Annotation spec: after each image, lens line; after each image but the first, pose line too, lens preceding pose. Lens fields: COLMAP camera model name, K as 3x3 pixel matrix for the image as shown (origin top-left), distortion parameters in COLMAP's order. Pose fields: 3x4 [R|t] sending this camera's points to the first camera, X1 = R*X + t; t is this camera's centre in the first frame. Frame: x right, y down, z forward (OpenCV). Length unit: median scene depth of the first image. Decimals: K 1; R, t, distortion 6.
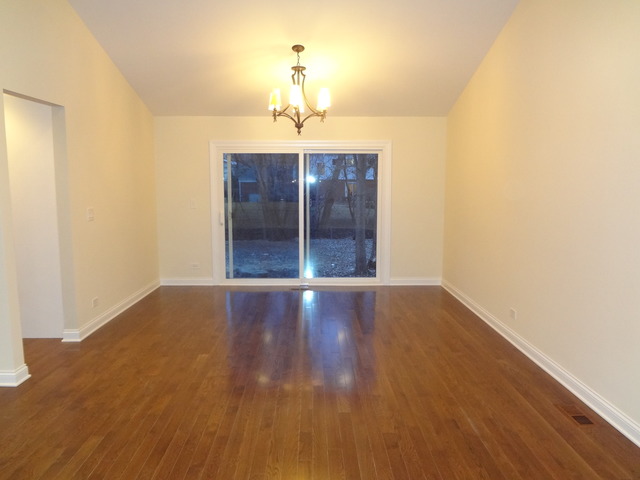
lens RADIAL K [[474.8, 0, 318.2], [0, 474.8, 238.1], [0, 0, 1]] dist [-0.033023, 0.002025]
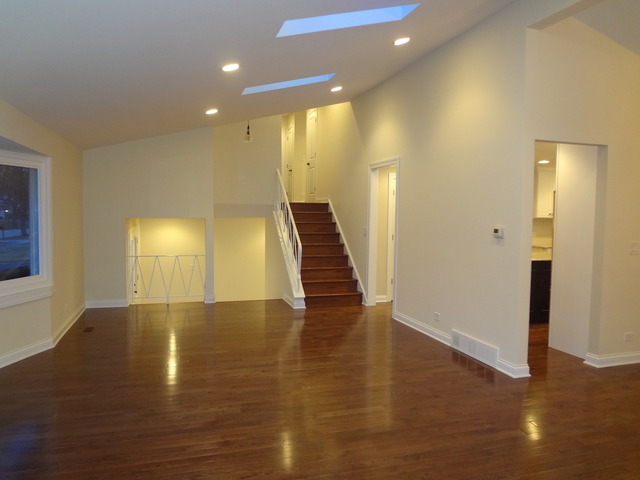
lens RADIAL K [[474.8, 0, 318.2], [0, 474.8, 238.1], [0, 0, 1]] dist [-0.033023, 0.002025]
pose [[0.279180, 0.059571, -0.958389, 0.325198], [-0.124186, 0.991932, 0.025480, -0.015486], [0.952174, 0.111905, 0.284326, 0.090745]]
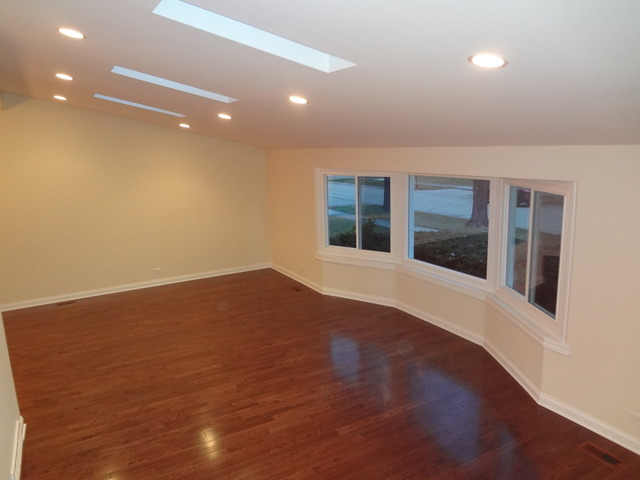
lens RADIAL K [[474.8, 0, 318.2], [0, 474.8, 238.1], [0, 0, 1]] dist [-0.033023, 0.002025]
pose [[-0.476434, -0.156127, 0.865237, -1.672990], [0.136462, 0.959050, 0.248197, -0.303314], [-0.868555, 0.236321, -0.435619, 0.620507]]
